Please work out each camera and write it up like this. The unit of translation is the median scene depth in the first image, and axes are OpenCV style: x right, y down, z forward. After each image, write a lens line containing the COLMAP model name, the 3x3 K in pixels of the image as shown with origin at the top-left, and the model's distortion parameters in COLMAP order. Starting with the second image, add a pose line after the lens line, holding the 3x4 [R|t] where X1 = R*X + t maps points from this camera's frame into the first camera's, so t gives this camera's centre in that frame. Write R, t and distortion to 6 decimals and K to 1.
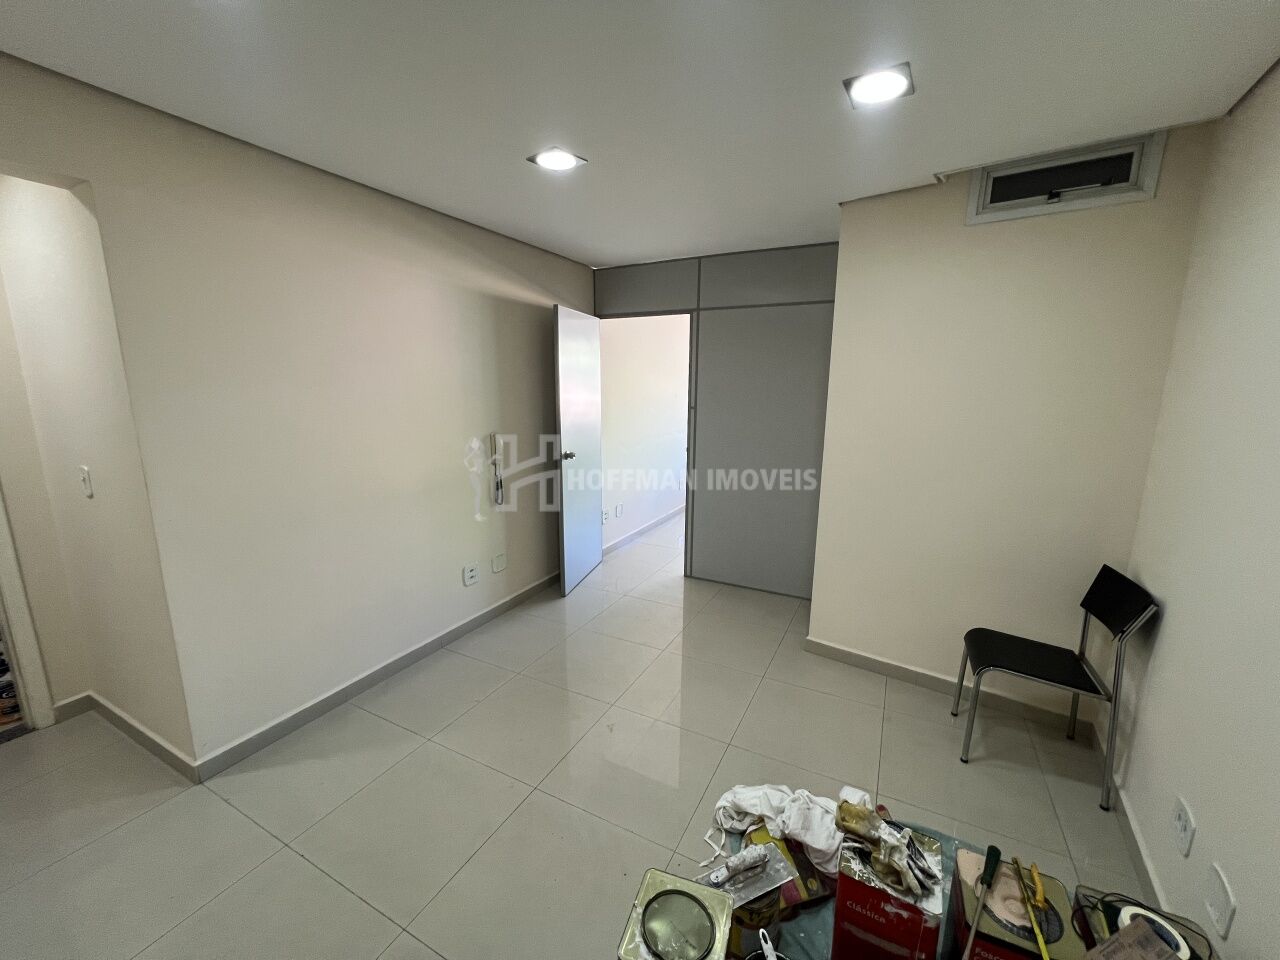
lens RADIAL K [[510.4, 0, 640.2], [0, 510.4, 480.8], [0, 0, 1]] dist [0.002123, -0.000107]
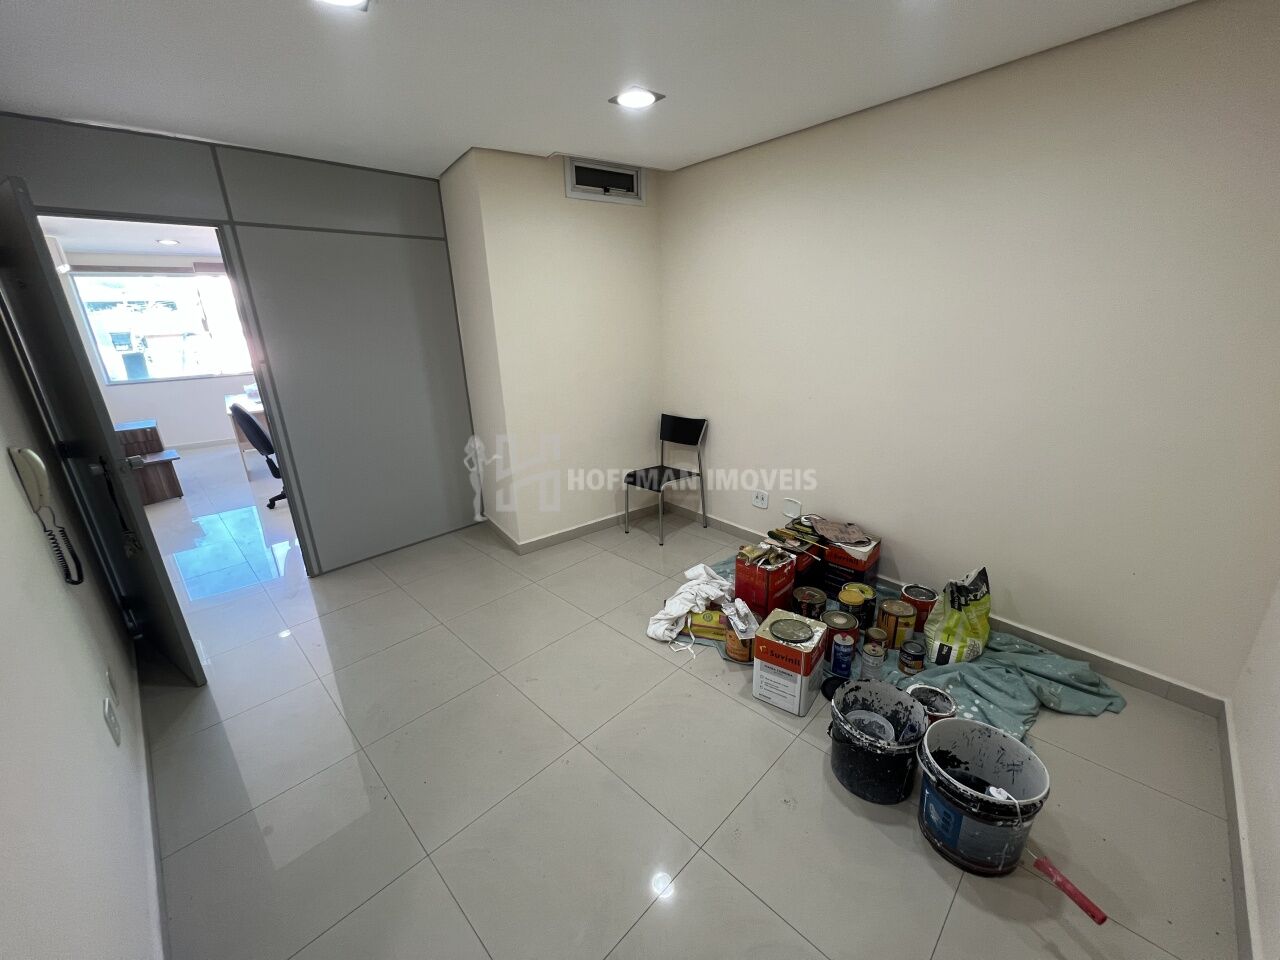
lens RADIAL K [[510.4, 0, 643.6], [0, 510.4, 481.3], [0, 0, 1]] dist [0.002123, -0.000107]
pose [[0.300312, -0.316093, 0.899943, -0.839373], [0.213572, 0.941822, 0.259533, -0.099314], [-0.929623, 0.114262, 0.350350, 0.444817]]
